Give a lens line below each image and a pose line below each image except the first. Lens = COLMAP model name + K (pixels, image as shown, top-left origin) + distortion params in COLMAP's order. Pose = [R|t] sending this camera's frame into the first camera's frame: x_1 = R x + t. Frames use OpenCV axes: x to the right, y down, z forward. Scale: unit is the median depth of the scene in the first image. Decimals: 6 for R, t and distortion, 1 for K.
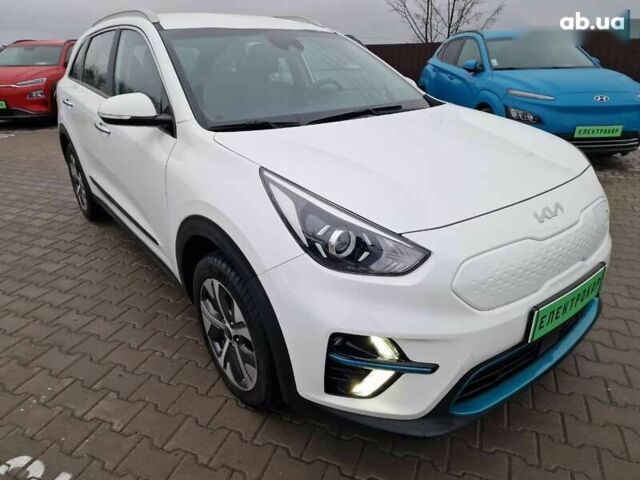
lens RADIAL K [[425.9, 0, 322.2], [0, 425.9, 242.3], [0, 0, 1]] dist [0.051000, -0.040314]
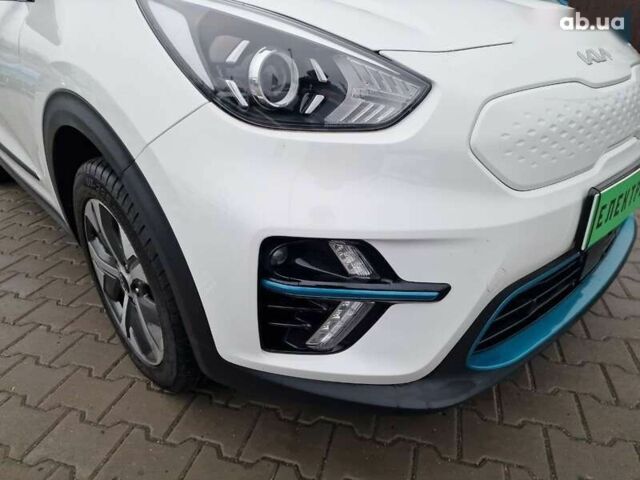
lens RADIAL K [[425.9, 0, 318.5], [0, 425.9, 236.4], [0, 0, 1]] dist [0.051000, -0.040314]
pose [[0.996359, -0.050817, 0.068455, 0.040861], [0.049800, 0.998623, 0.016487, 0.147279], [-0.069199, -0.013018, 0.997518, 0.315614]]
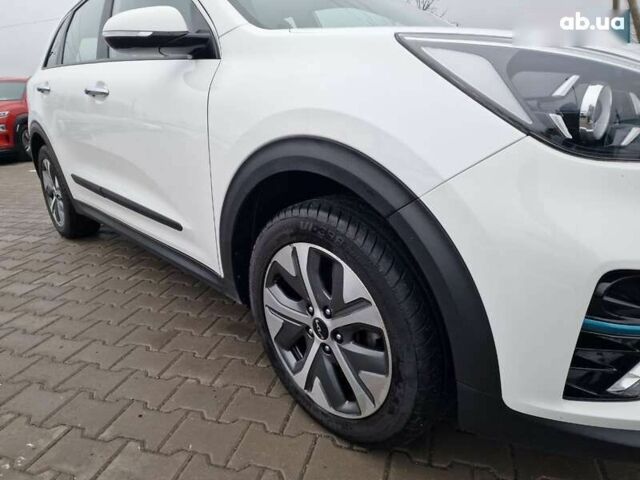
lens RADIAL K [[425.9, 0, 319.3], [0, 425.9, 242.1], [0, 0, 1]] dist [0.051000, -0.040314]
pose [[0.996222, -0.054560, 0.067564, -0.262037], [0.061316, 0.992859, -0.102329, 0.150458], [-0.061499, 0.106085, 0.992453, 0.350581]]
